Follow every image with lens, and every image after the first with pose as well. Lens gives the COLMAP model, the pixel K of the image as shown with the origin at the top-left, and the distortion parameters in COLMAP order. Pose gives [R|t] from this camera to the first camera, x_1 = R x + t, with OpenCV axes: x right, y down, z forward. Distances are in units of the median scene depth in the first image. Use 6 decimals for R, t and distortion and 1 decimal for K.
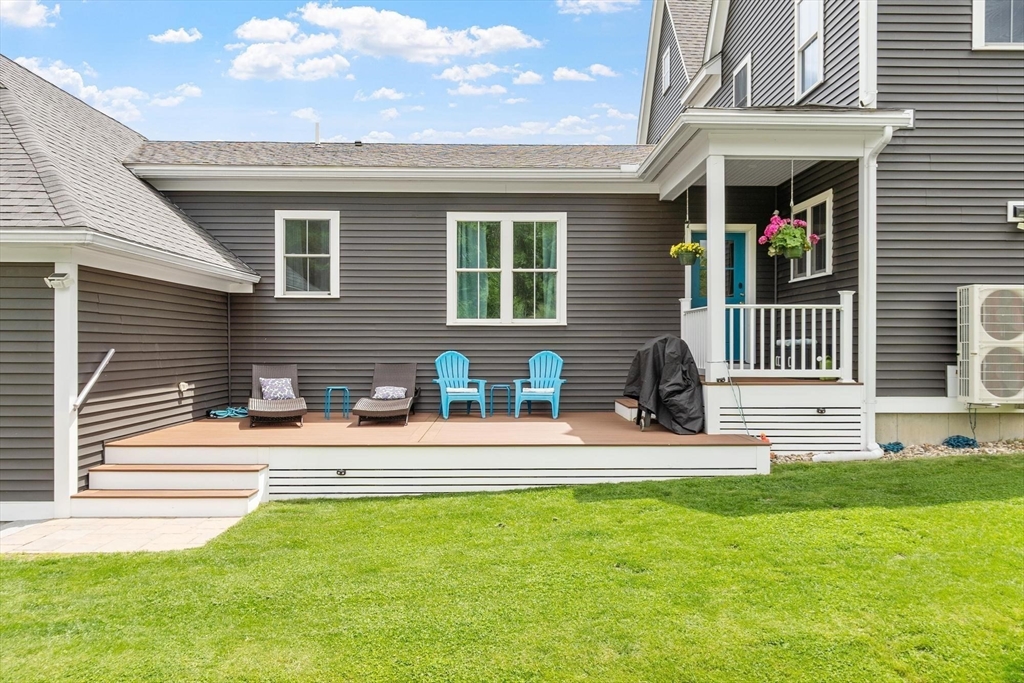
lens RADIAL K [[781.0, 0, 512.0], [0, 781.0, 341.5], [0, 0, 1]] dist [0.000958, -0.000899]
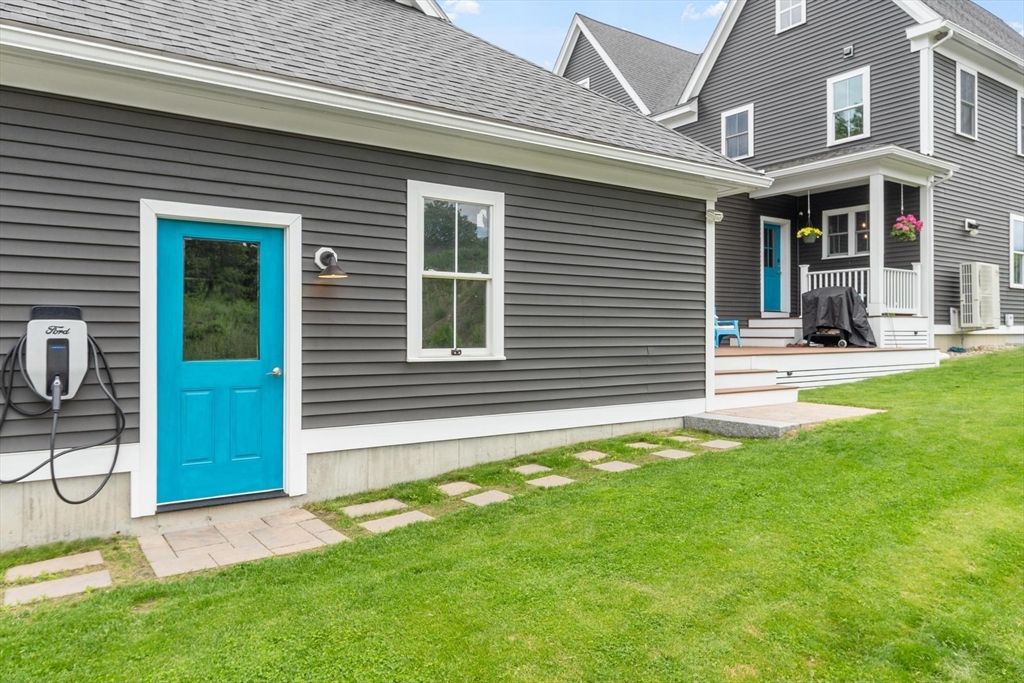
lens RADIAL K [[715.0, 0, 512.2], [0, 715.0, 334.7], [0, 0, 1]] dist [-0.031107, 0.000343]
pose [[0.832327, -0.004867, 0.554263, -0.902268], [0.004717, 0.999987, 0.001698, 0.065386], [-0.554264, 0.001202, 0.832340, 0.159861]]
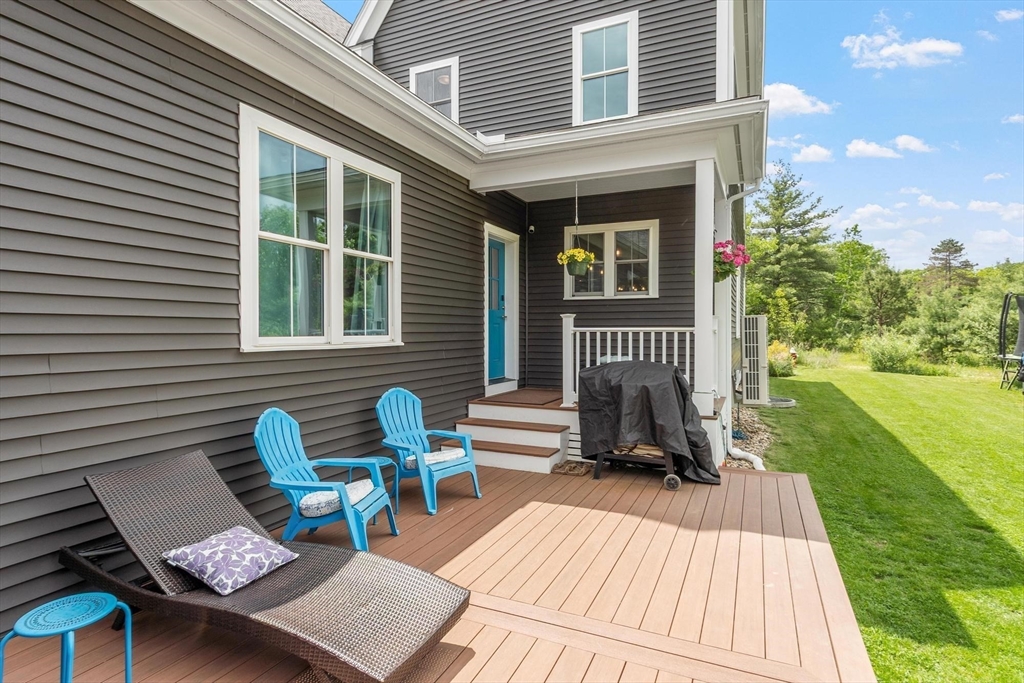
lens RADIAL K [[533.1, 0, 508.0], [0, 533.1, 350.6], [0, 0, 1]] dist [0.002952, 0.000199]
pose [[0.442928, -0.030132, 0.896050, -0.296856], [-0.004405, 0.999350, 0.035783, -0.033351], [-0.896546, -0.019797, 0.442508, 0.723112]]
